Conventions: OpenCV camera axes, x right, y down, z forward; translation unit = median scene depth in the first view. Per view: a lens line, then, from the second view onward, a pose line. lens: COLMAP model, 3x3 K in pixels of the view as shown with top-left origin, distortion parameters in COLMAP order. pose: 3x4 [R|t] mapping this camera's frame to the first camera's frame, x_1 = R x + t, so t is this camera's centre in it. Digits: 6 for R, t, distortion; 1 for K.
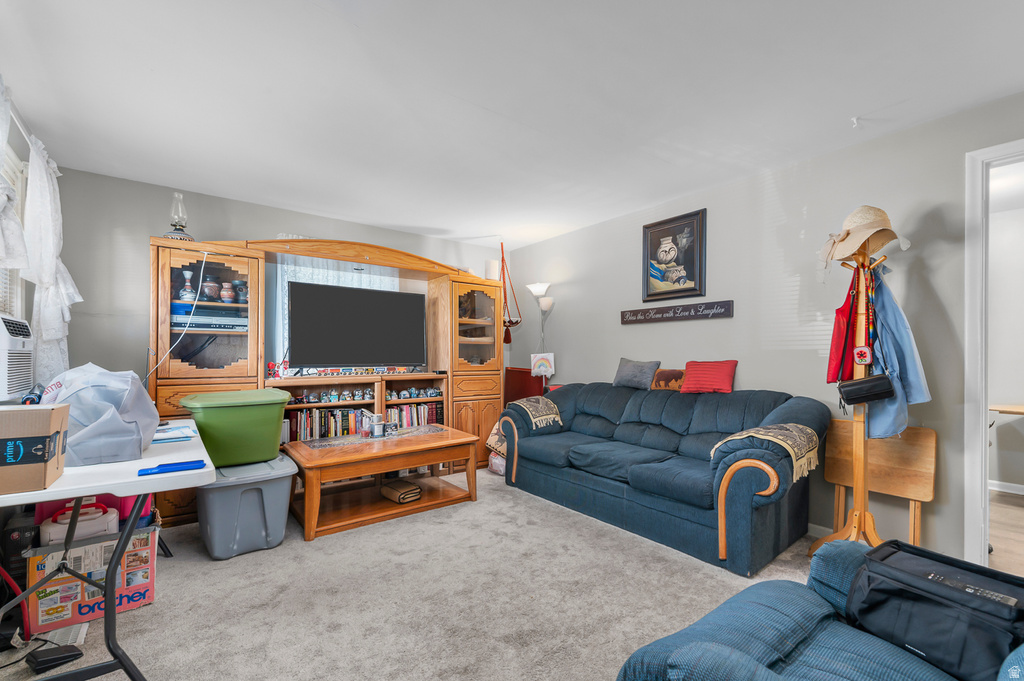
lens RADIAL K [[429.9, 0, 520.5], [0, 429.9, 356.2], [0, 0, 1]] dist [0.023703, -0.000290]
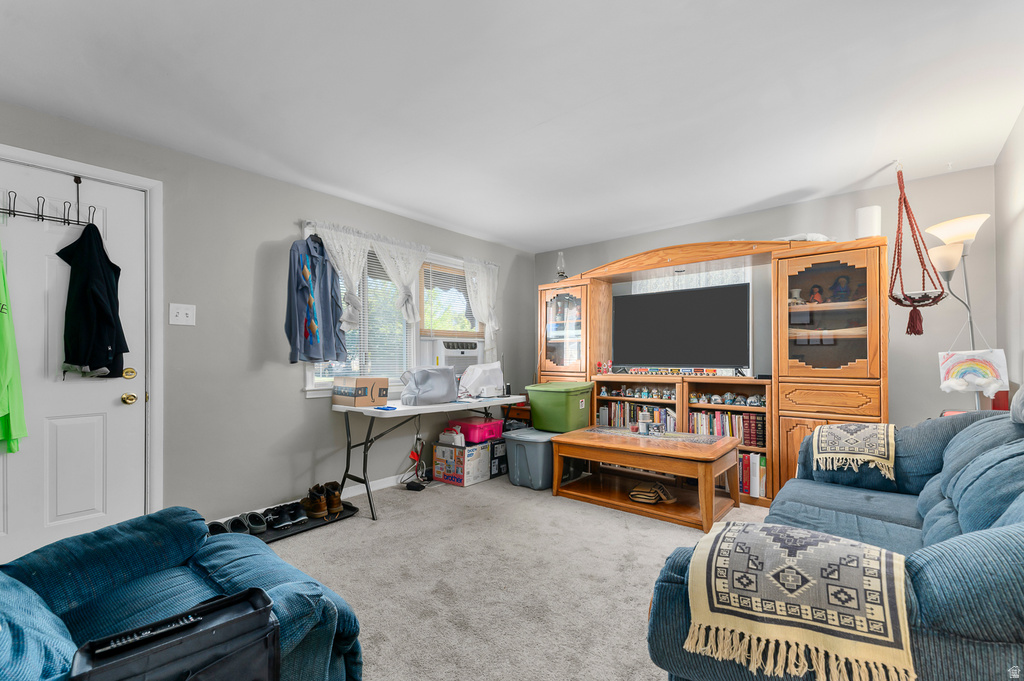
lens RADIAL K [[429.9, 0, 516.4], [0, 429.9, 356.0], [0, 0, 1]] dist [0.023703, -0.000290]
pose [[0.241408, -0.004060, -0.970415, 0.538126], [0.004139, 0.999986, -0.003154, -0.000598], [0.970415, -0.003255, 0.241421, 0.397646]]
